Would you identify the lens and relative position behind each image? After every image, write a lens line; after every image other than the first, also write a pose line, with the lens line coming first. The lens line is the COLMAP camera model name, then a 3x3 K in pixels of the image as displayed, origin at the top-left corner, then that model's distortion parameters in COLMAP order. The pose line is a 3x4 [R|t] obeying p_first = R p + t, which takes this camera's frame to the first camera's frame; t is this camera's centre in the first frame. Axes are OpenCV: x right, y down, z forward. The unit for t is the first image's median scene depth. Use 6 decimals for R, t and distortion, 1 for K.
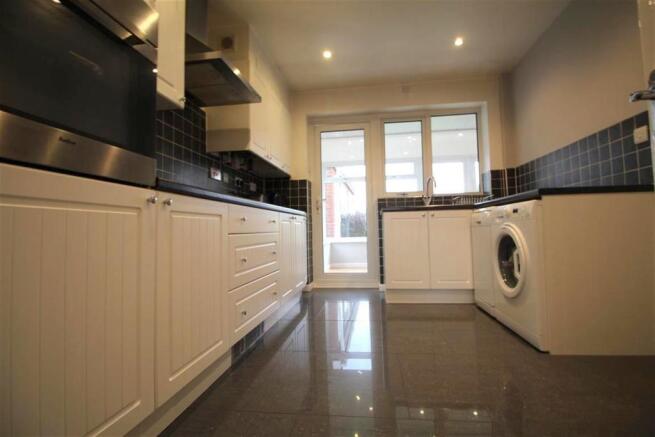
lens RADIAL K [[314.5, 0, 332.9], [0, 314.5, 218.0], [0, 0, 1]] dist [-0.003258, -0.001553]
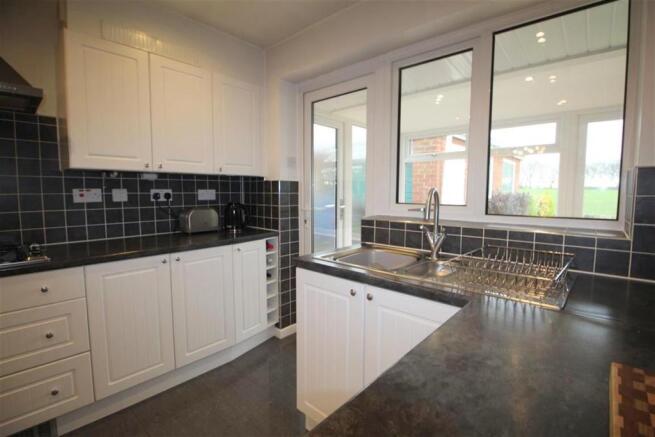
lens RADIAL K [[314.5, 0, 332.9], [0, 314.5, 218.0], [0, 0, 1]] dist [-0.003258, -0.001553]
pose [[0.827620, 0.075665, -0.556165, 0.386859], [-0.006198, 0.992043, 0.125743, -0.125477], [0.561254, -0.100621, 0.821504, 0.488571]]
